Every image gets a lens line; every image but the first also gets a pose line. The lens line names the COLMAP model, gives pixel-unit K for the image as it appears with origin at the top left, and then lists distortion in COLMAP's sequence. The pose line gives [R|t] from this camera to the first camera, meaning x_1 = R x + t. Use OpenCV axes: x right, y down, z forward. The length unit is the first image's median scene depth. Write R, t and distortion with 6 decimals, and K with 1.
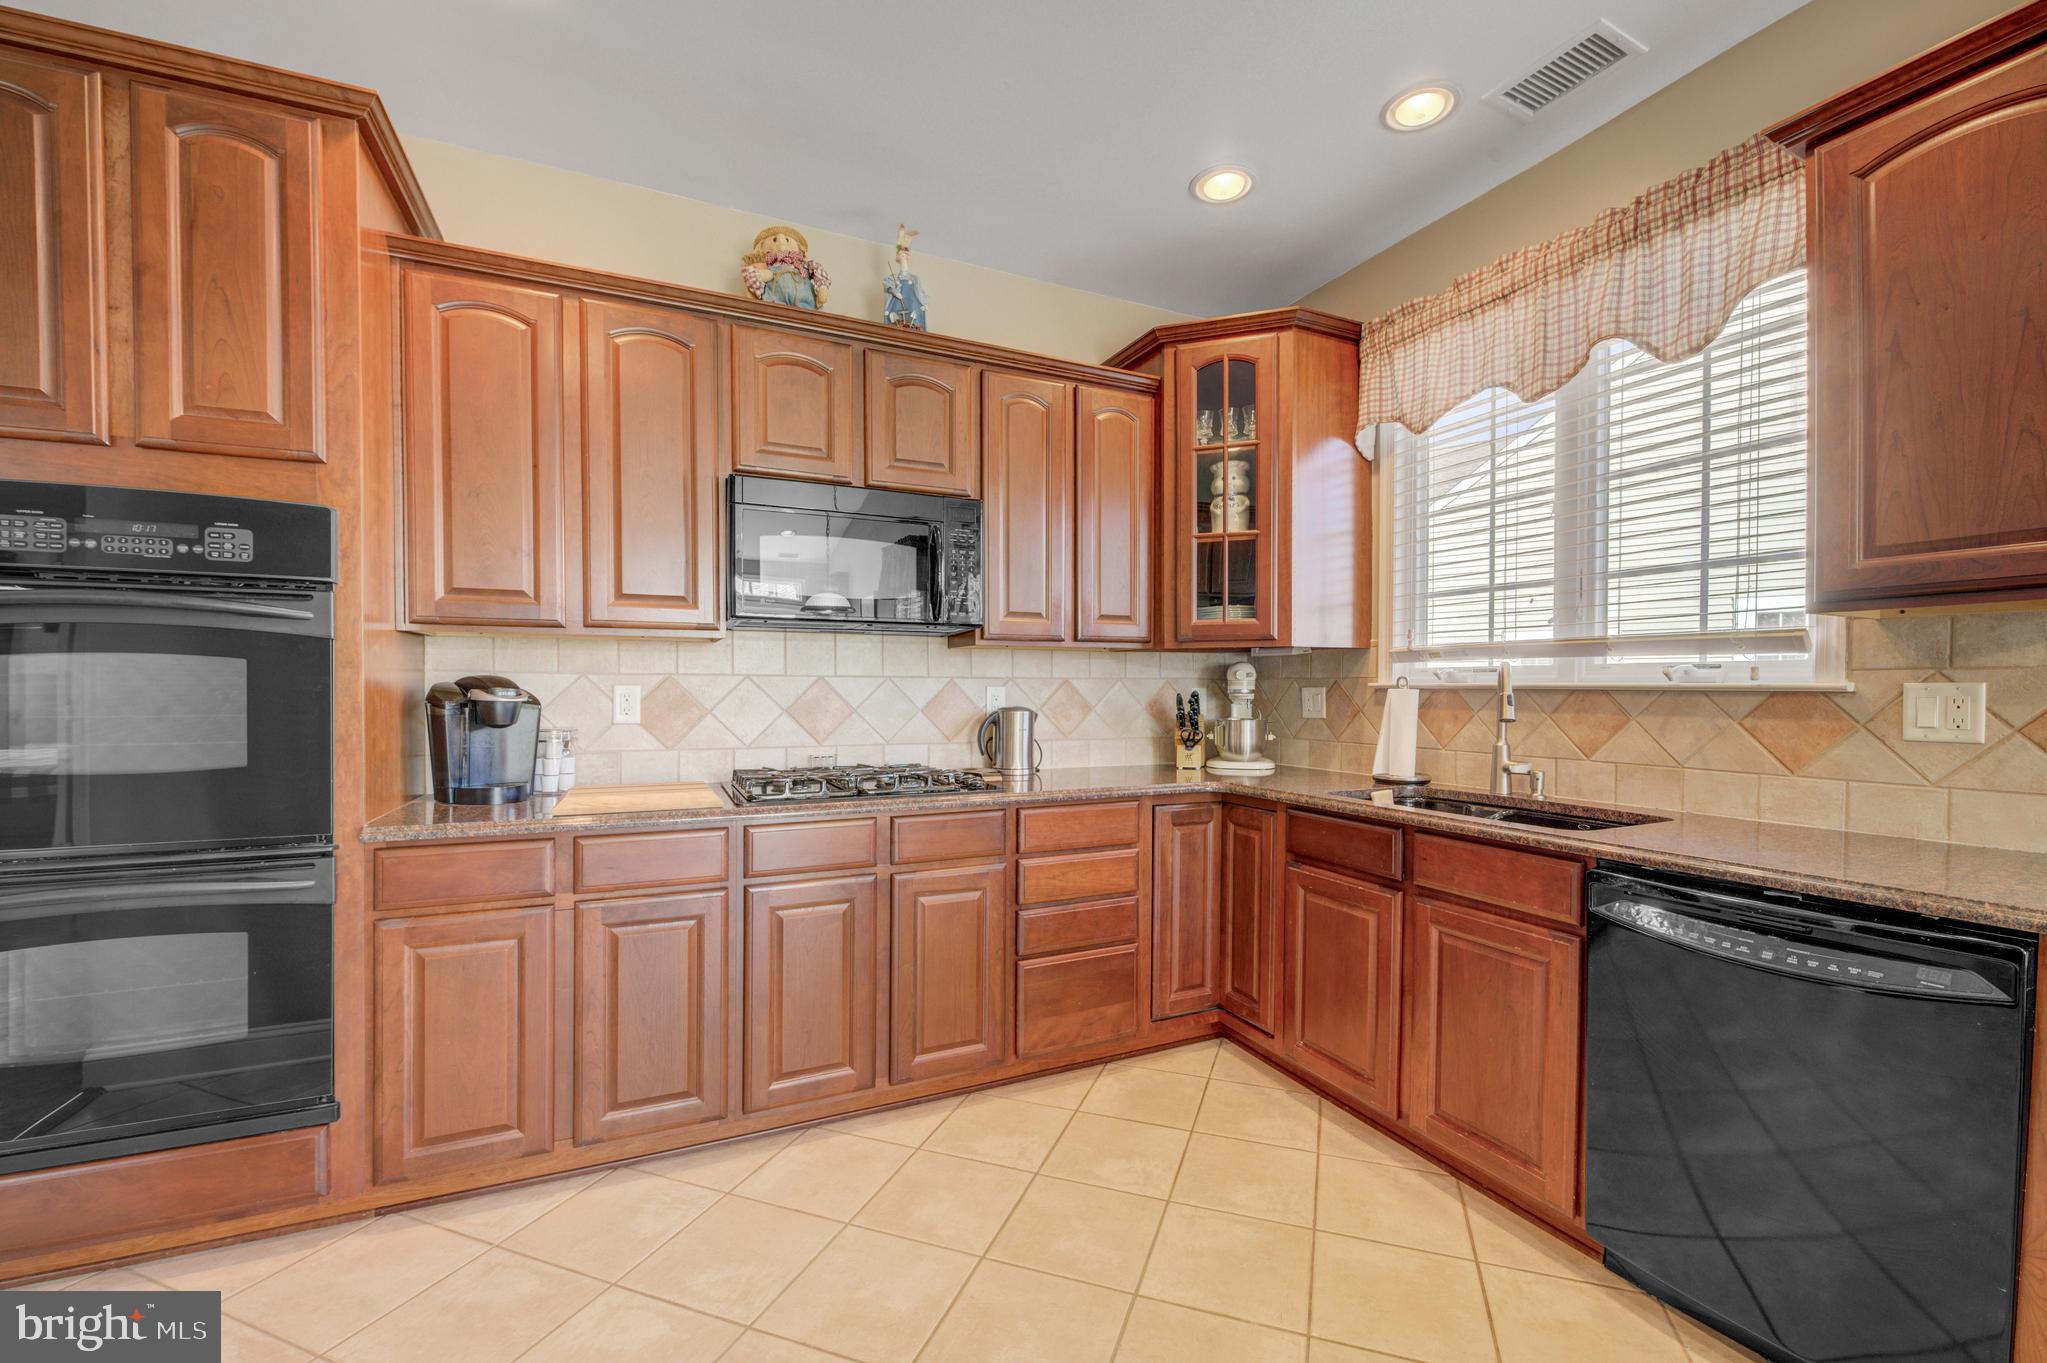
lens RADIAL K [[822.6, 0, 1028.3], [0, 822.6, 703.8], [0, 0, 1]] dist [-0.016104, -0.000220]
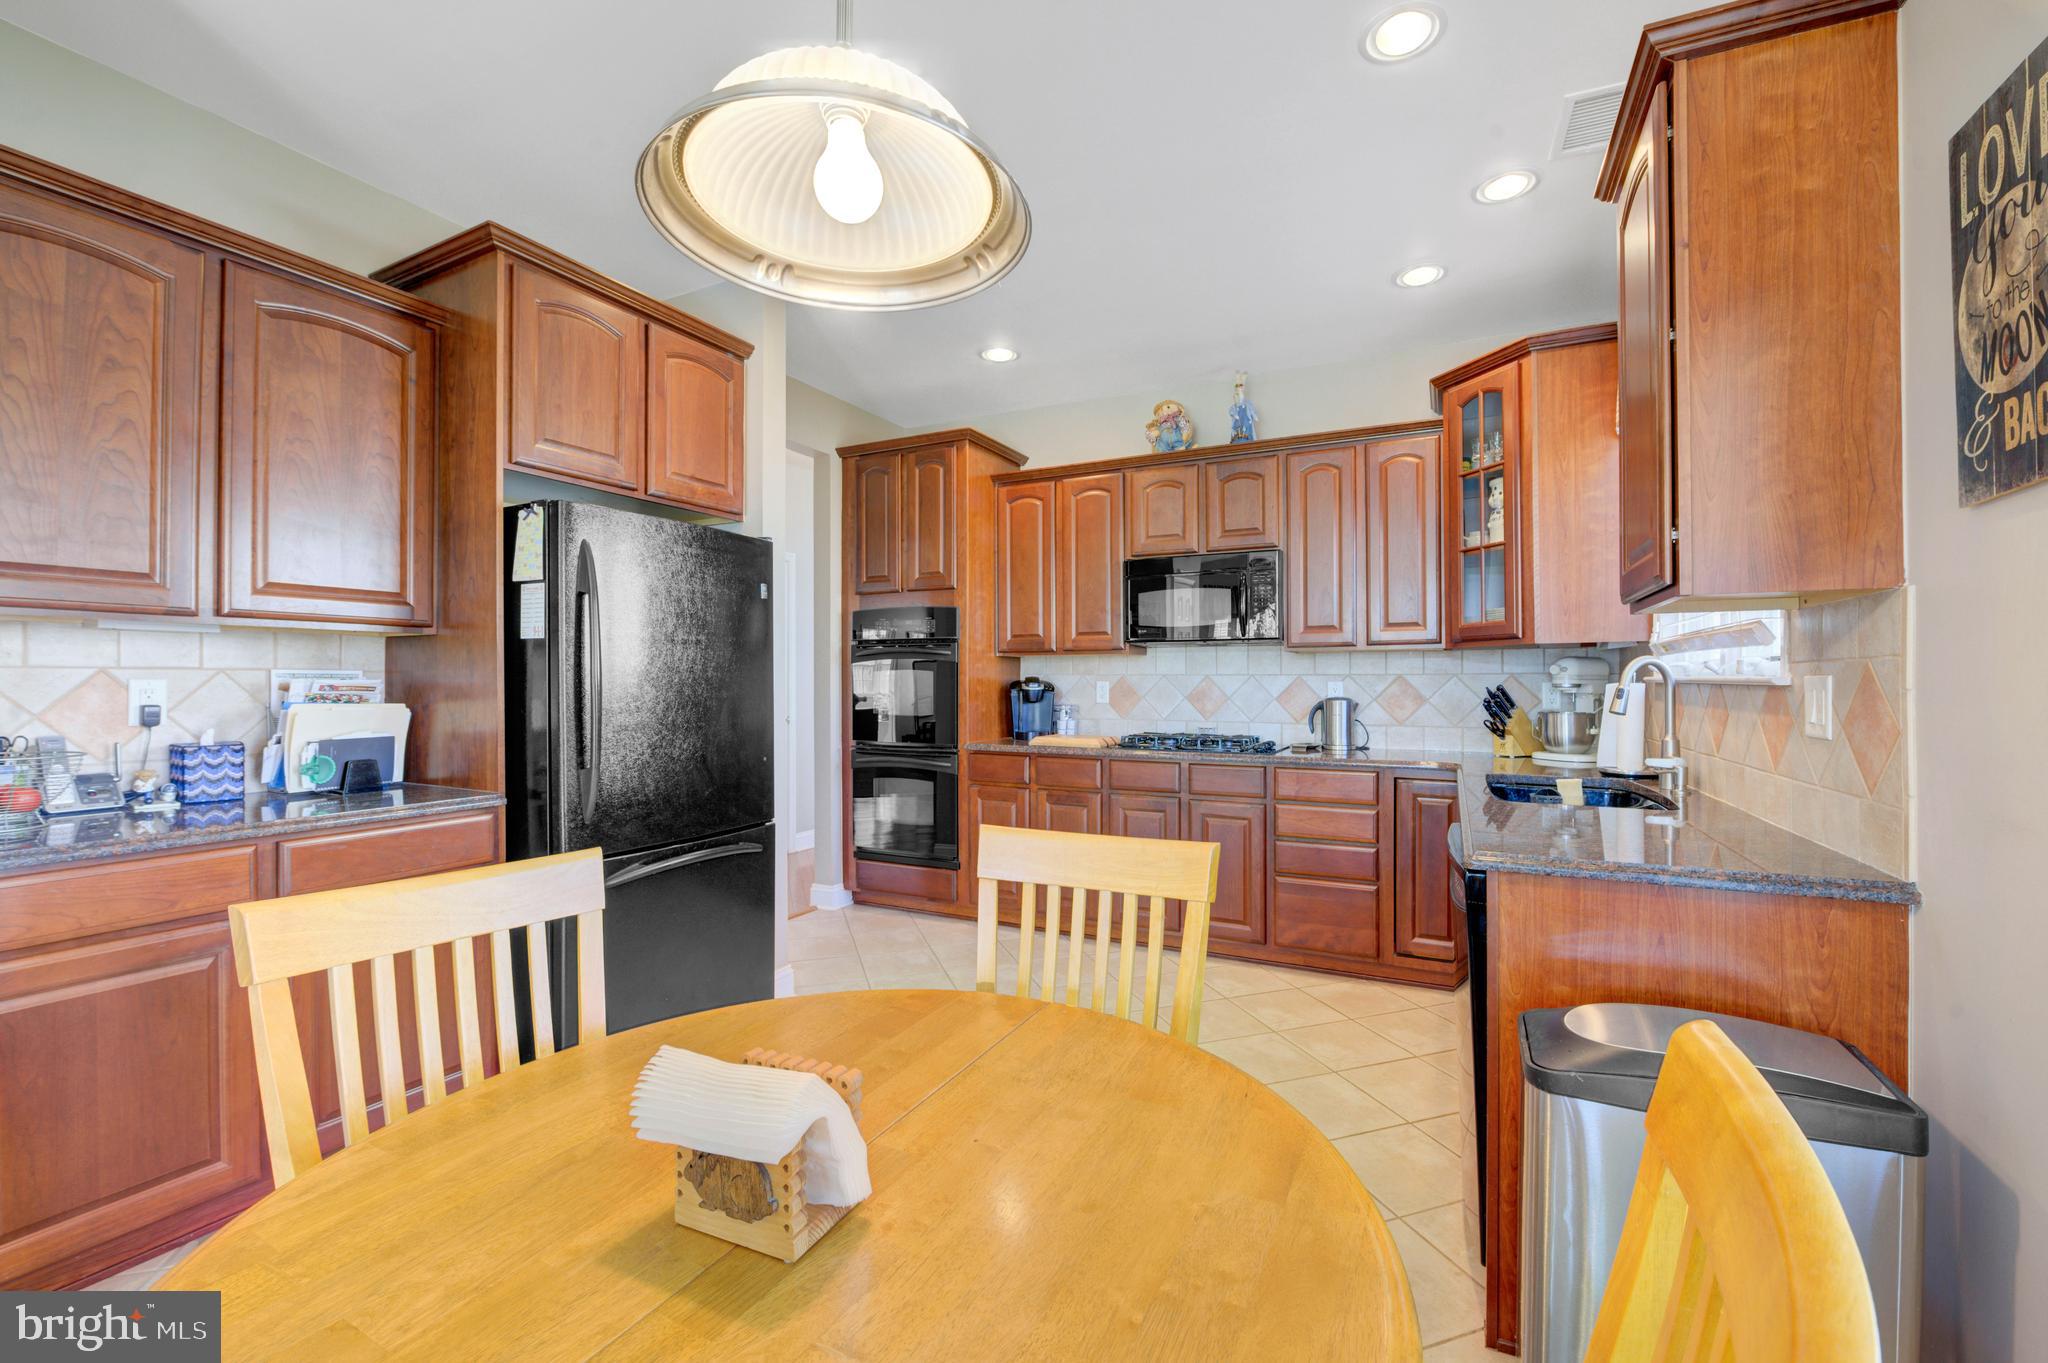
lens RADIAL K [[845.8, 0, 1024.0], [0, 845.8, 681.5], [0, 0, 1]] dist [-0.016474, -0.000145]
pose [[0.591479, -0.003085, -0.806314, 0.893846], [-0.014903, 0.999780, -0.014758, 0.007133], [0.806182, 0.020746, 0.591303, -0.215339]]
